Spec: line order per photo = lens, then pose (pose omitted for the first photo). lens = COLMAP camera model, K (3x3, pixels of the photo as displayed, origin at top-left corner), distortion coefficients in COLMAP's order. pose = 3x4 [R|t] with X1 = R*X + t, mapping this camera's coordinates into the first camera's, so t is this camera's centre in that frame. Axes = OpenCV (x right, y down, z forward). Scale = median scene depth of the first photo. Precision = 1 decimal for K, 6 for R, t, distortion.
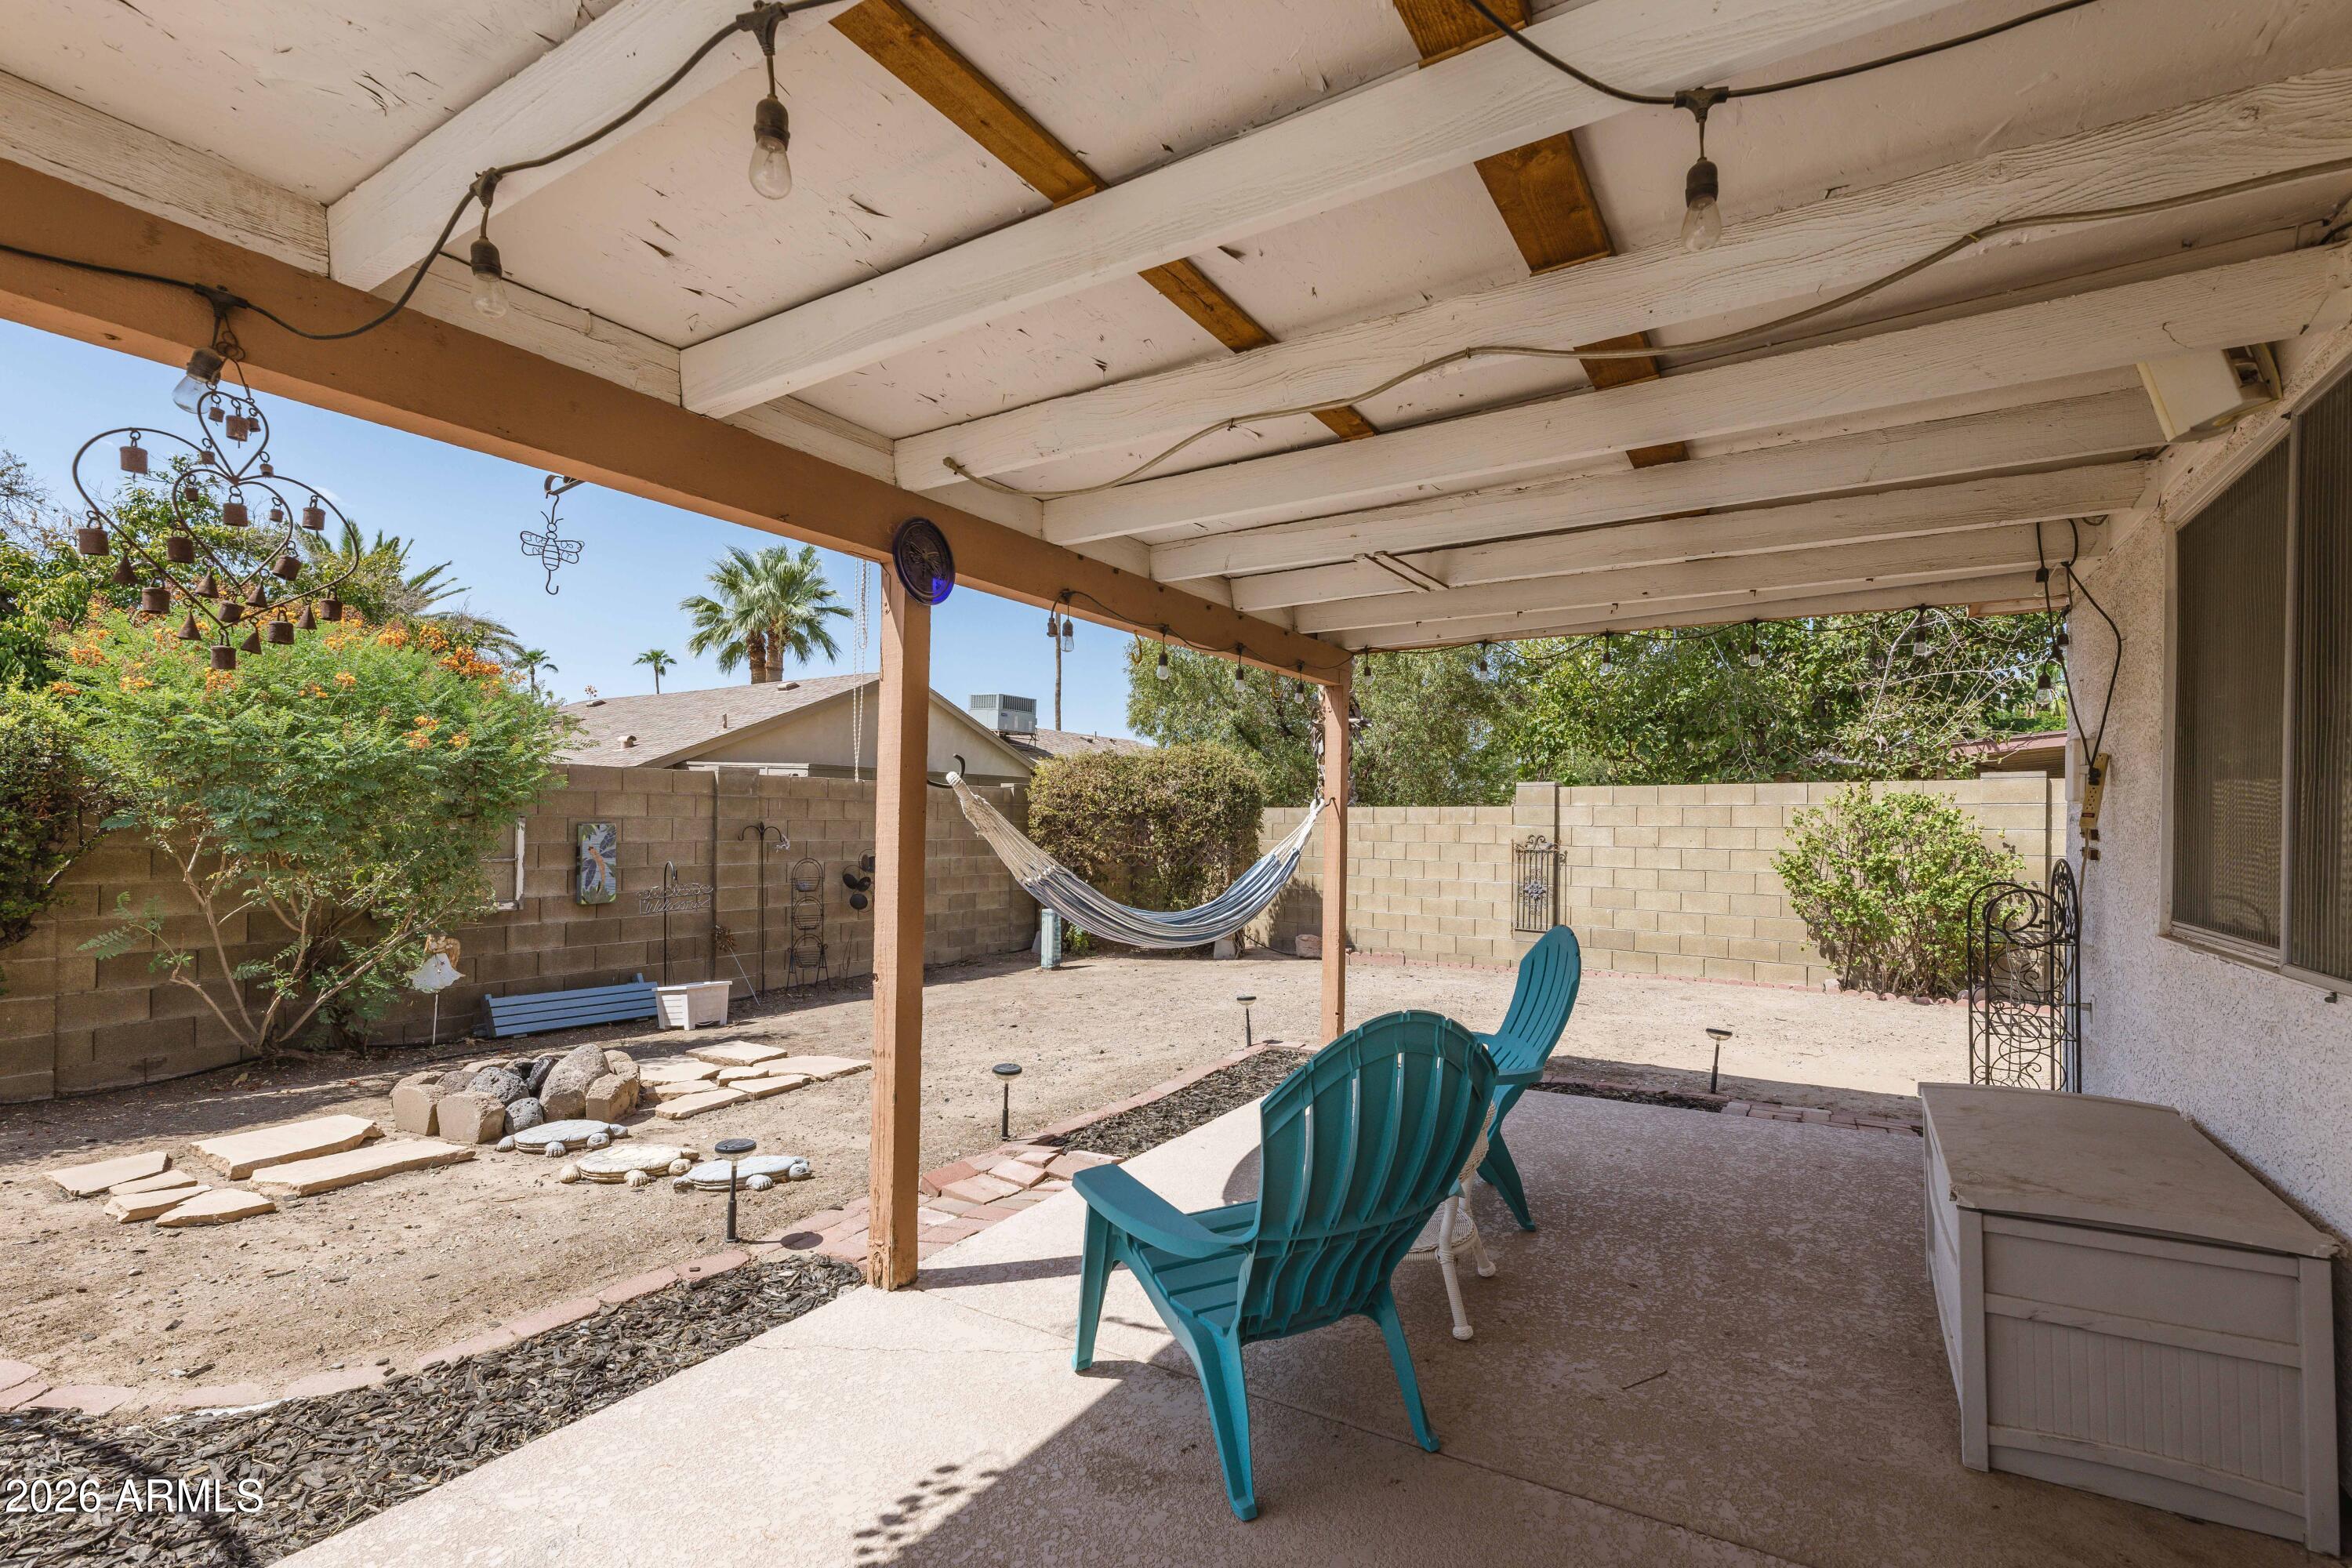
lens RADIAL K [[949.1, 0, 1162.1], [0, 949.1, 828.2], [0, 0, 1]] dist [-0.001971, -0.000056]
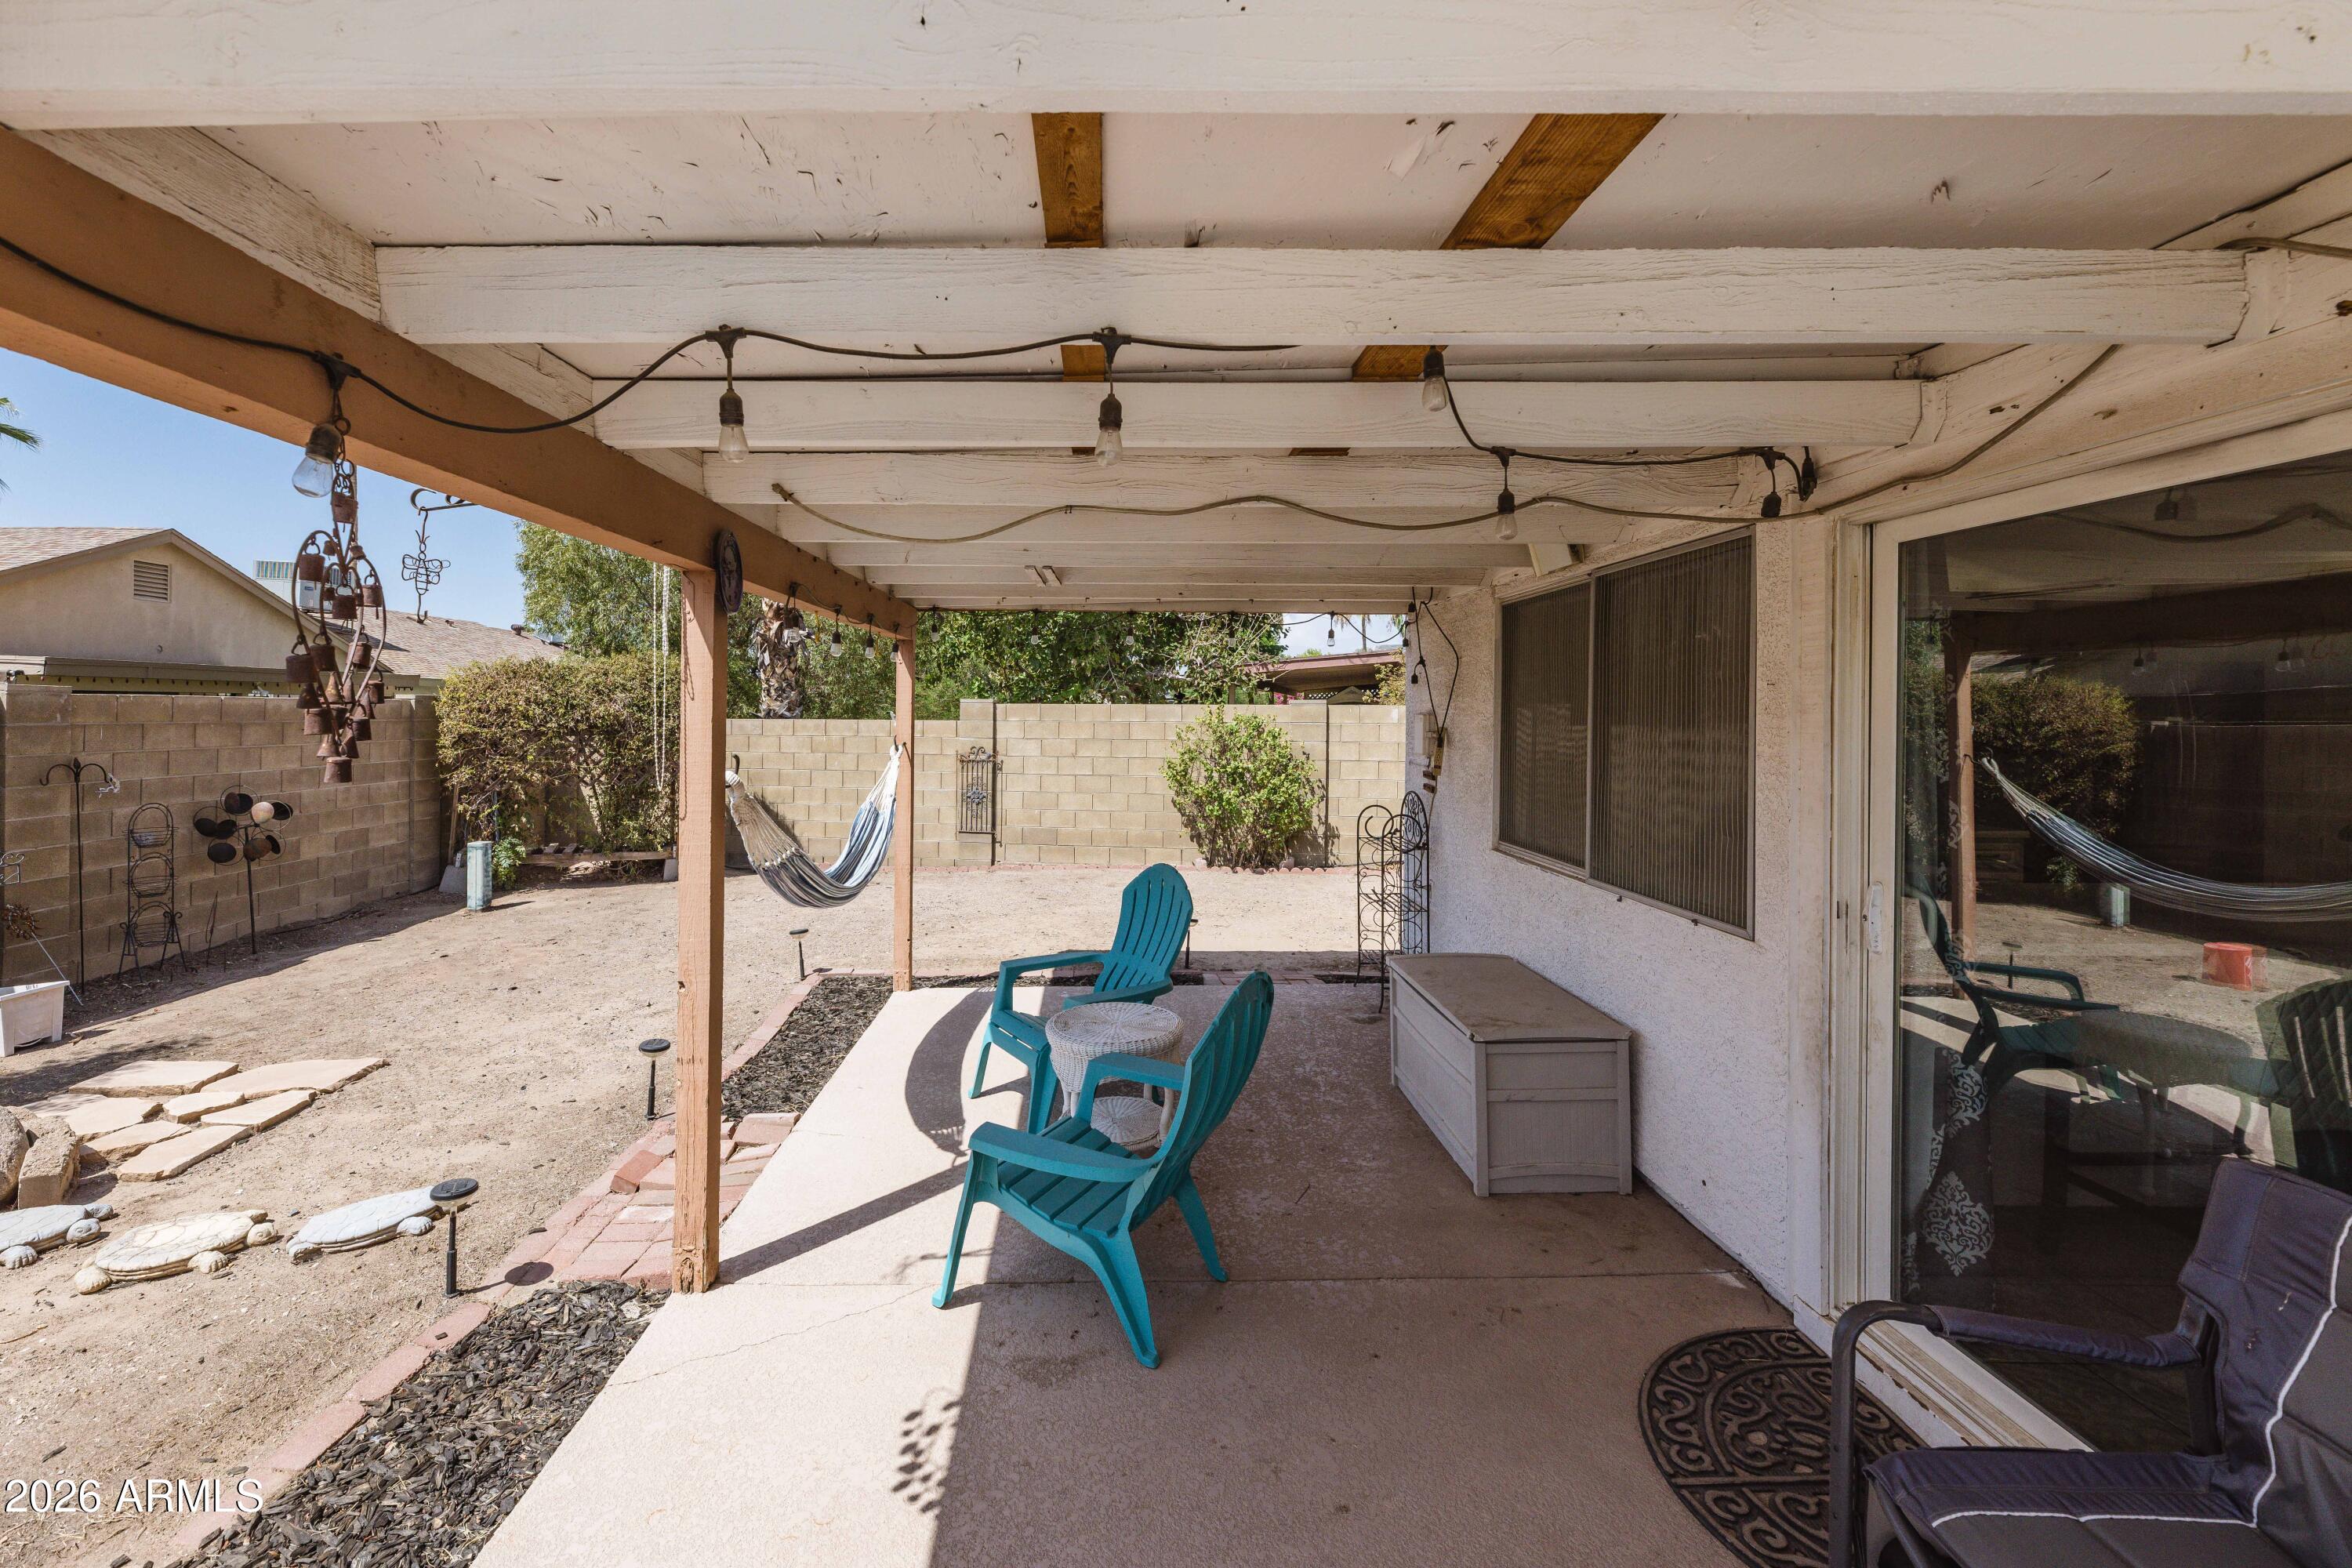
lens RADIAL K [[962.9, 0, 1019.3], [0, 962.9, 725.1], [0, 0, 1]] dist [-0.003533, 0.001020]
pose [[0.874116, -0.008794, 0.485638, -0.262764], [0.004284, 0.999937, 0.010395, -0.068991], [-0.485699, -0.007006, 0.874098, -0.031346]]
